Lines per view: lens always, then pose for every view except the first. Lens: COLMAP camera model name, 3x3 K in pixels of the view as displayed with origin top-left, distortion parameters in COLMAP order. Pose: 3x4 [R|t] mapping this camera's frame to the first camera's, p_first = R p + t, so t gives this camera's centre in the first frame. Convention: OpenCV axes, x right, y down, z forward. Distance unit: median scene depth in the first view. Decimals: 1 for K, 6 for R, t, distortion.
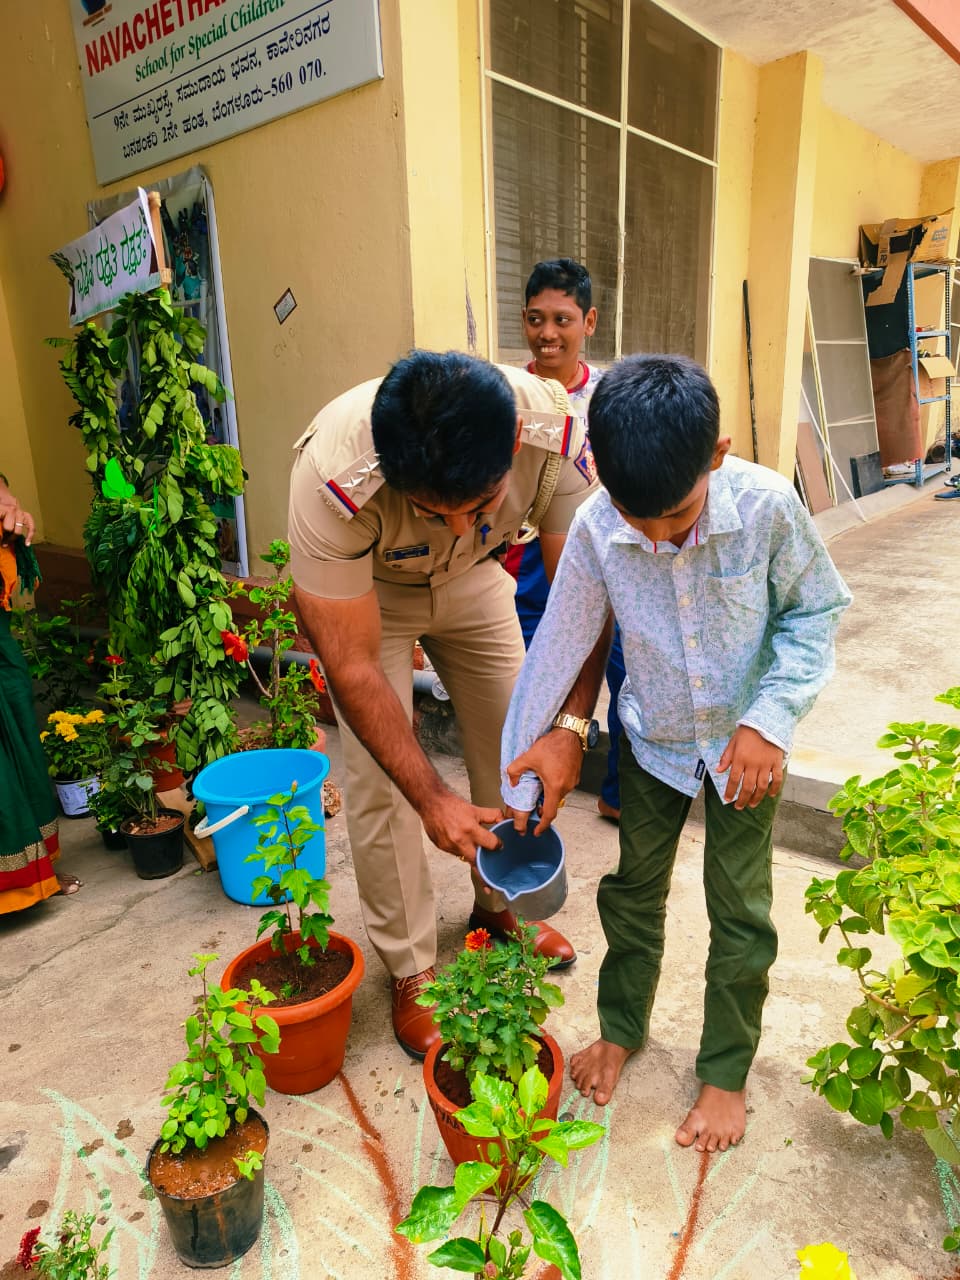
lens RADIAL K [[878.5, 0, 499.6], [0, 878.5, 657.3], [0, 0, 1]] dist [-0.001396, 0.038411]
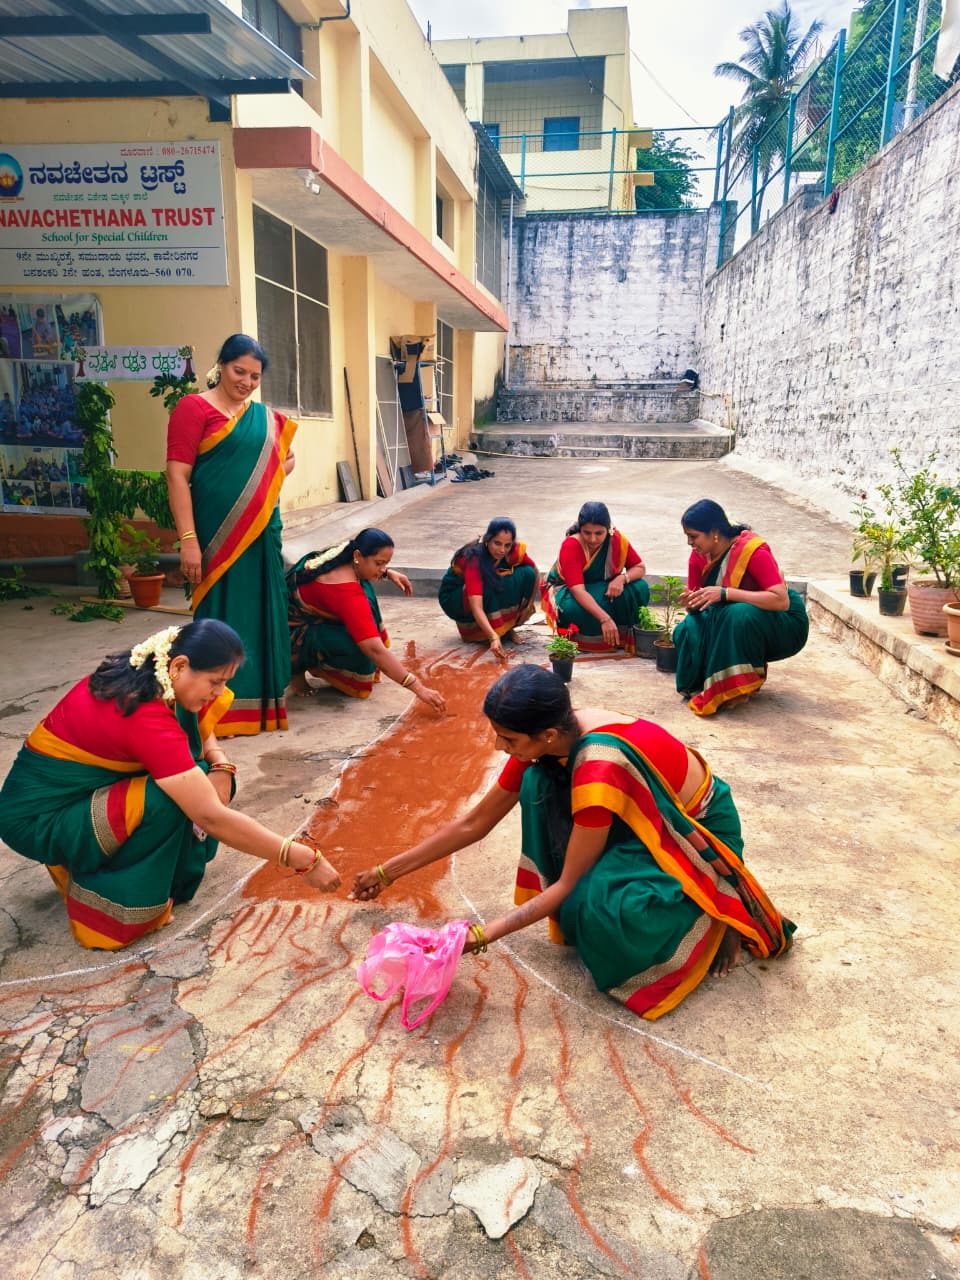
lens RADIAL K [[878.5, 0, 499.6], [0, 878.5, 657.3], [0, 0, 1]] dist [-0.001396, 0.038411]
pose [[0.852316, -0.081639, 0.516617, -1.218779], [0.096595, 0.995322, -0.002076, 0.579660], [-0.514030, 0.051673, 0.856214, -1.949862]]
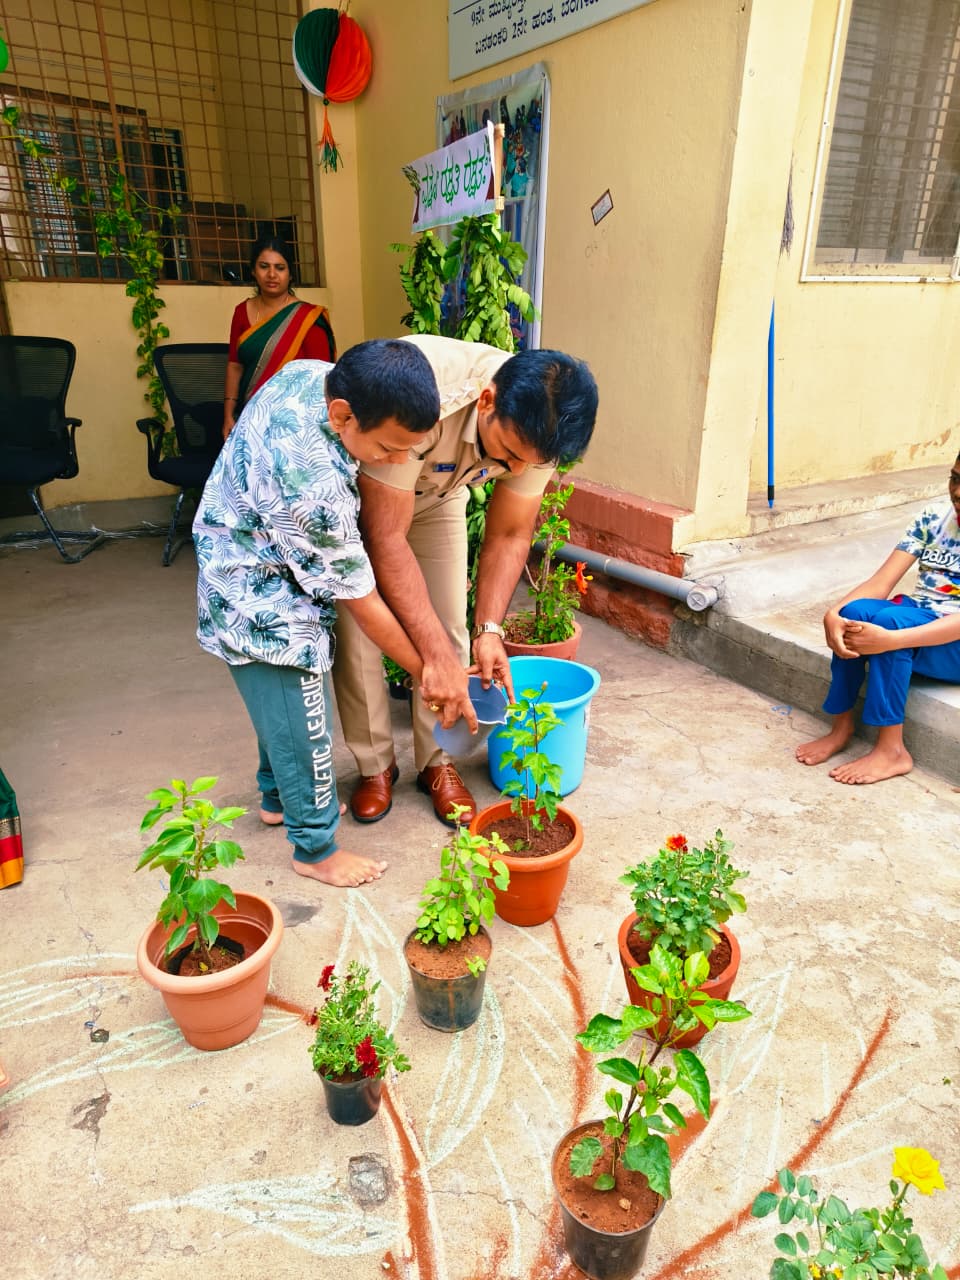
lens RADIAL K [[856.5, 0, 513.2], [0, 856.5, 640.8], [0, 0, 1]] dist [0.024510, 0.000527]
pose [[0.950424, 0.161804, -0.265542, 0.013744], [-0.130835, 0.982771, 0.130552, -0.034722], [0.282091, -0.089338, 0.955219, -0.074926]]
